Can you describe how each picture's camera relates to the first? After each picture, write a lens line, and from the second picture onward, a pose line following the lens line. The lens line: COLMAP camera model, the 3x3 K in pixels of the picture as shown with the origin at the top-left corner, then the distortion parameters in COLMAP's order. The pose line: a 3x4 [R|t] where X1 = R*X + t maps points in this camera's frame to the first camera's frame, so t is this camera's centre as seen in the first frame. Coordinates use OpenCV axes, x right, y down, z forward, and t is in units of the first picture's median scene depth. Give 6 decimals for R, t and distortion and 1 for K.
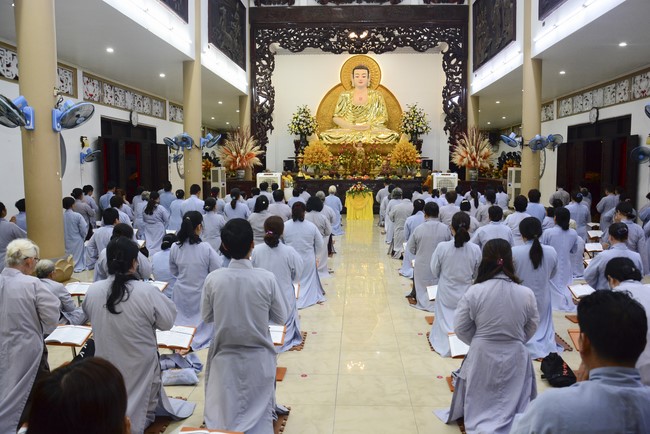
lens RADIAL K [[515.2, 0, 326.2], [0, 515.2, 218.7], [0, 0, 1]] dist [-0.144773, 0.097133]
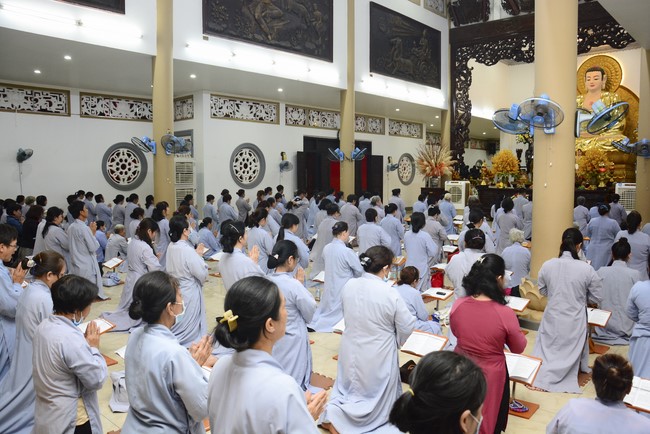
lens RADIAL K [[515.2, 0, 325.1], [0, 515.2, 218.6], [0, 0, 1]] dist [-0.144773, 0.097133]
pose [[0.764605, 0.054237, -0.642213, 0.360361], [-0.064448, 0.997893, 0.007545, -0.000682], [0.641268, 0.035620, 0.766489, 0.004263]]
